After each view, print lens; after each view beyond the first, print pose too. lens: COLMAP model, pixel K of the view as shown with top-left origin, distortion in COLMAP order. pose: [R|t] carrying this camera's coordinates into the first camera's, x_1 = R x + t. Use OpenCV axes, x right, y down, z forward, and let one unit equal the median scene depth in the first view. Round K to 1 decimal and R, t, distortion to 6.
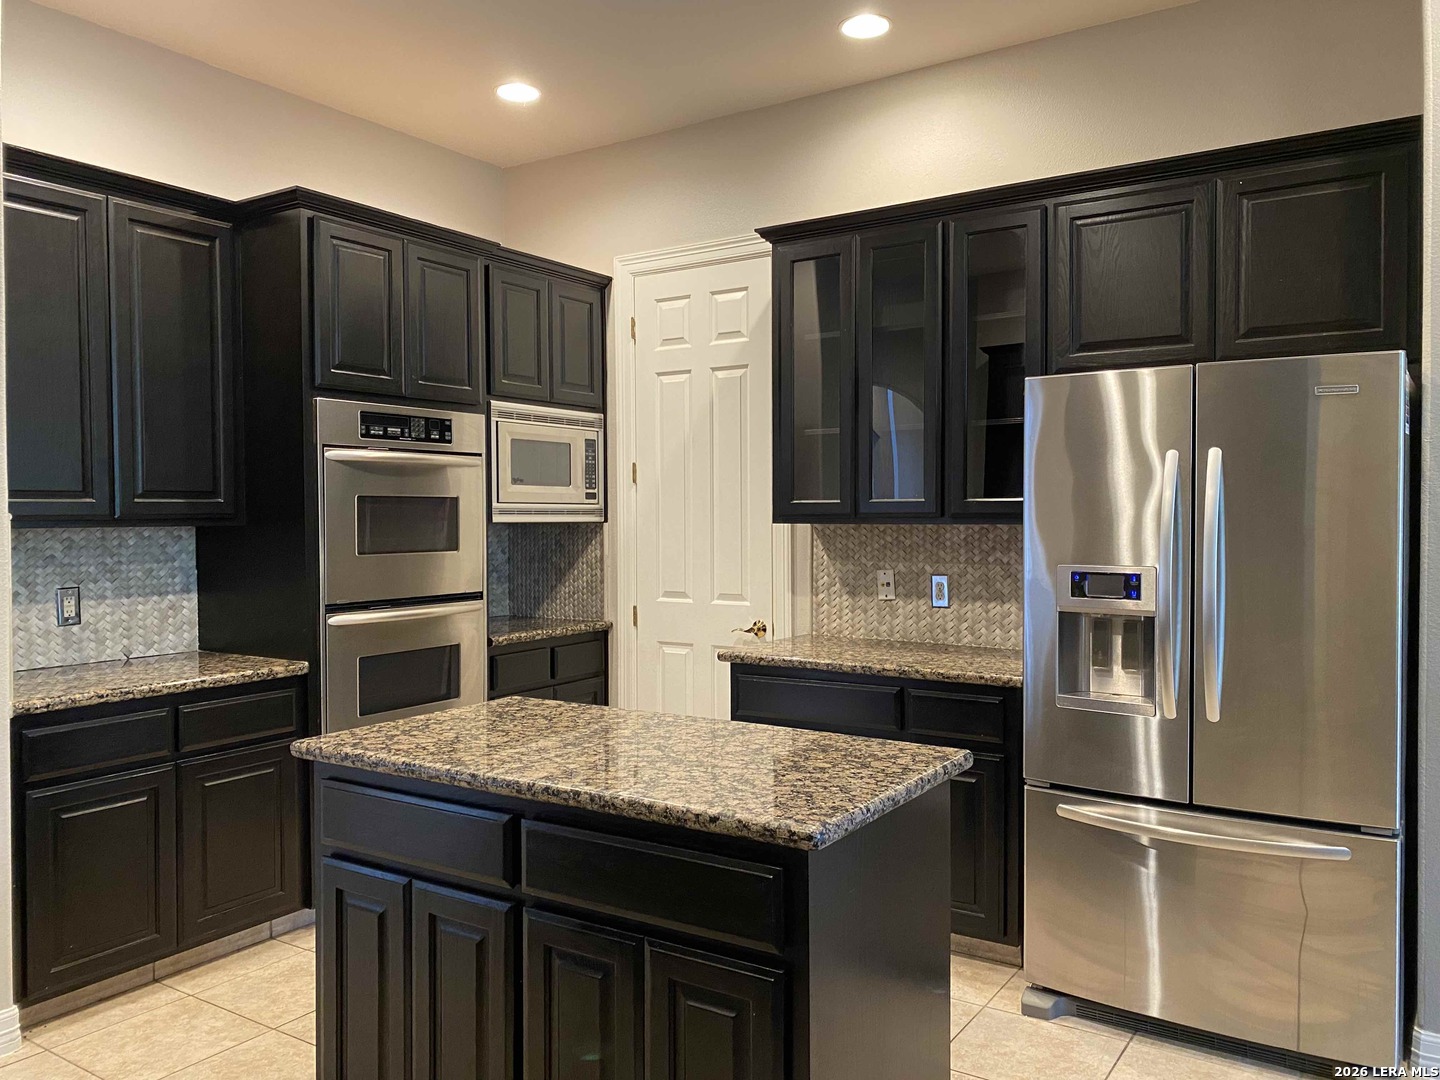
lens RADIAL K [[1103.7, 0, 719.9], [0, 1103.7, 542.1], [0, 0, 1]] dist [0.017135, -0.021116]
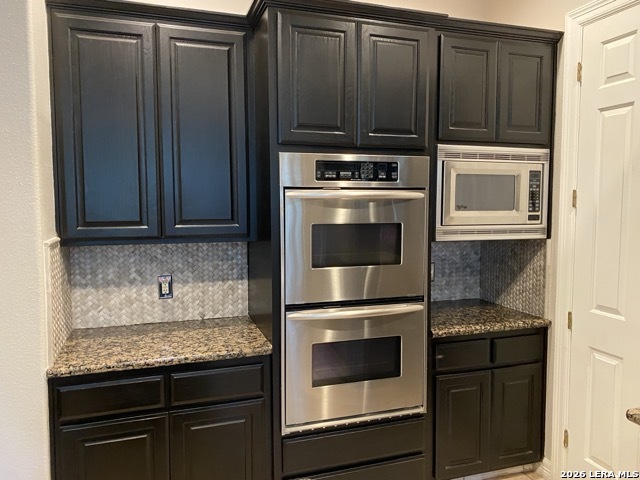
lens RADIAL K [[490.5, 0, 319.0], [0, 490.5, 234.6], [0, 0, 1]] dist [0.017135, -0.021116]
pose [[0.780892, 0.046687, -0.622918, 0.041544], [-0.016028, 0.998372, 0.054735, -0.055430], [0.624460, -0.032758, 0.780370, 0.484416]]
